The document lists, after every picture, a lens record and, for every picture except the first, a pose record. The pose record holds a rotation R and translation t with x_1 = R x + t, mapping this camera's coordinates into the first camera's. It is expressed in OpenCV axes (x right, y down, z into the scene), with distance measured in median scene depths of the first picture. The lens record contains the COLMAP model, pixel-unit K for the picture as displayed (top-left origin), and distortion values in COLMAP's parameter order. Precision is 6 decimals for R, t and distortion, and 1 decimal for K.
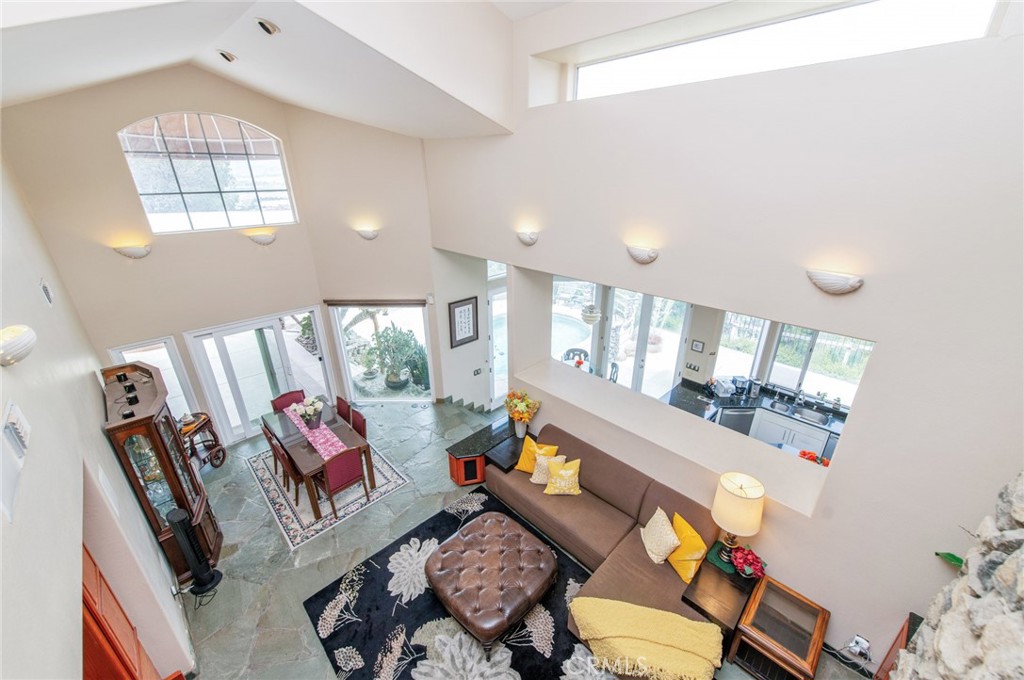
lens RADIAL K [[403.6, 0, 512.0], [0, 403.6, 340.0], [0, 0, 1]] dist [0.030982, -0.012539]
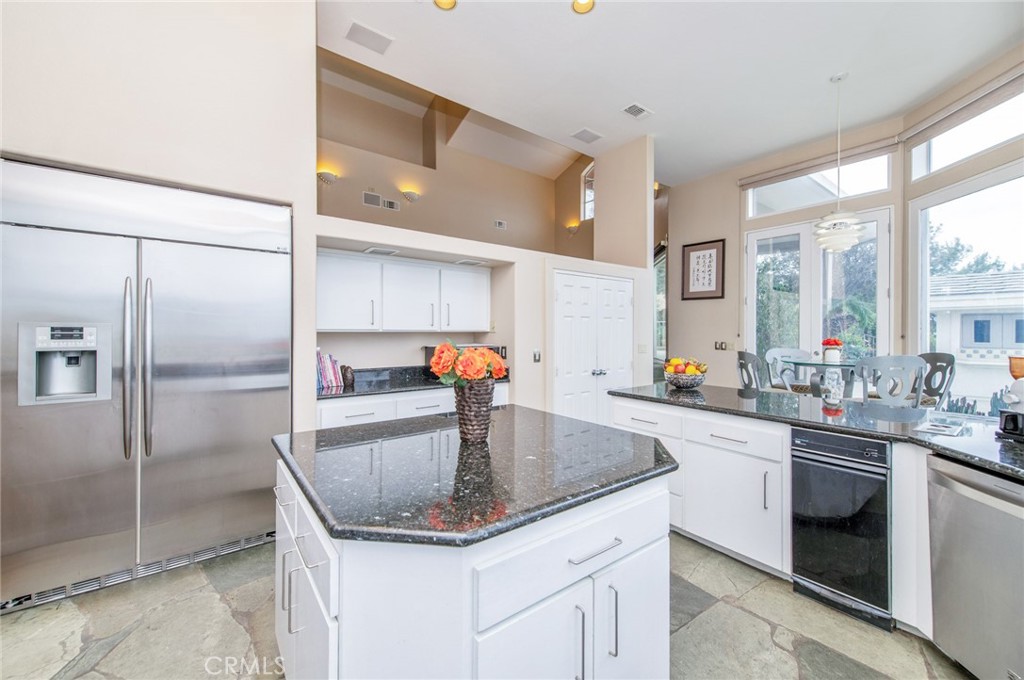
lens RADIAL K [[403.6, 0, 512.0], [0, 403.6, 340.0], [0, 0, 1]] dist [0.030982, -0.012539]
pose [[-0.121795, 0.021850, -0.992315, 0.761429], [-0.393810, 0.916634, 0.068519, 0.183356], [0.911087, 0.399129, -0.103037, 0.782499]]
